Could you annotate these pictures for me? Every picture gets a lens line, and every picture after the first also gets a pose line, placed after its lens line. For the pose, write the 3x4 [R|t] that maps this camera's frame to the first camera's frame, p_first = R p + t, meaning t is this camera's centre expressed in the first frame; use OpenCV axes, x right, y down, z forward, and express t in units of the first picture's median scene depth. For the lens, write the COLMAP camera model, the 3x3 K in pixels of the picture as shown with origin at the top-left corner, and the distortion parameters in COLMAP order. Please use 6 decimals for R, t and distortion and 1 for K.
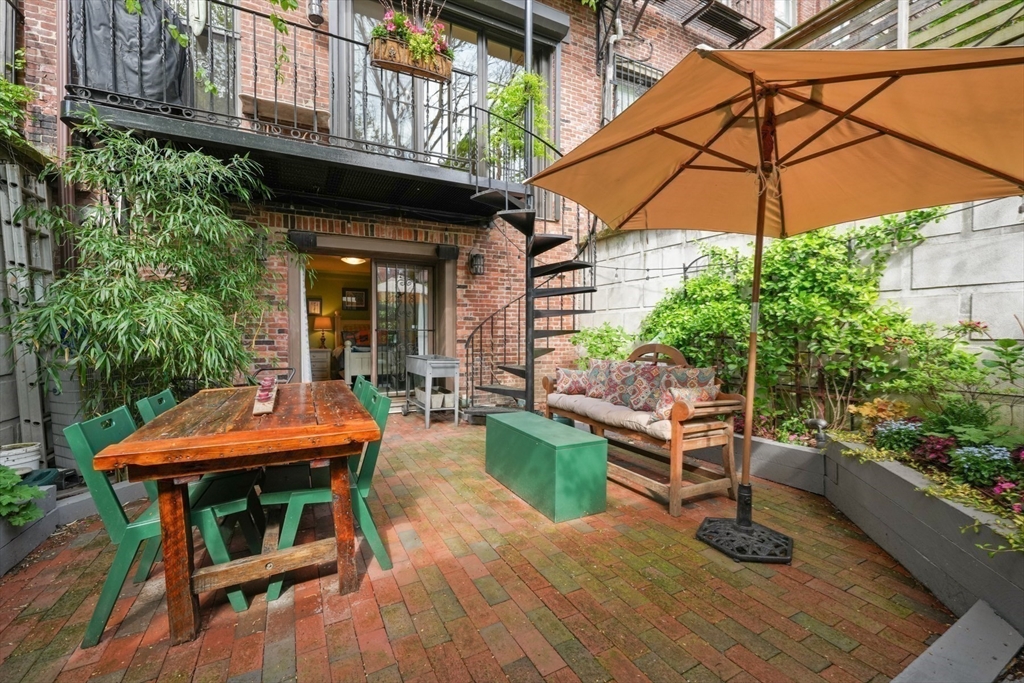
lens RADIAL K [[432.3, 0, 504.3], [0, 432.3, 343.5], [0, 0, 1]] dist [-0.005913, 0.000106]
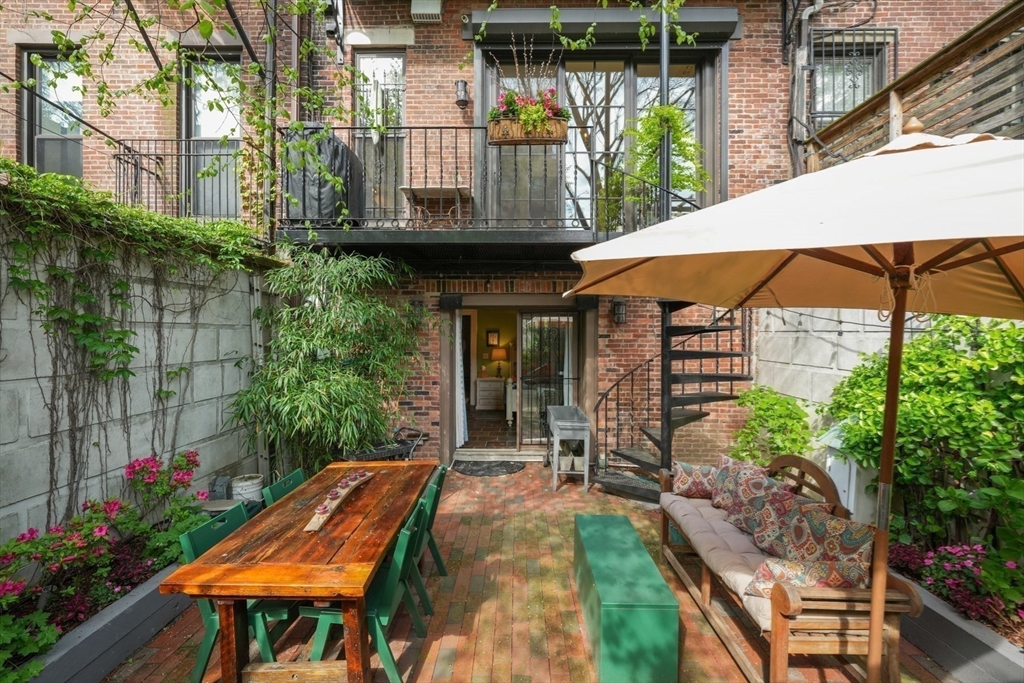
lens RADIAL K [[432.3, 0, 504.0], [0, 432.3, 333.9], [0, 0, 1]] dist [-0.005913, 0.000106]
pose [[0.883205, -0.001214, -0.468985, 0.175809], [-0.007586, 0.999829, -0.016873, -0.138248], [0.468925, 0.018460, 0.883045, 0.078244]]
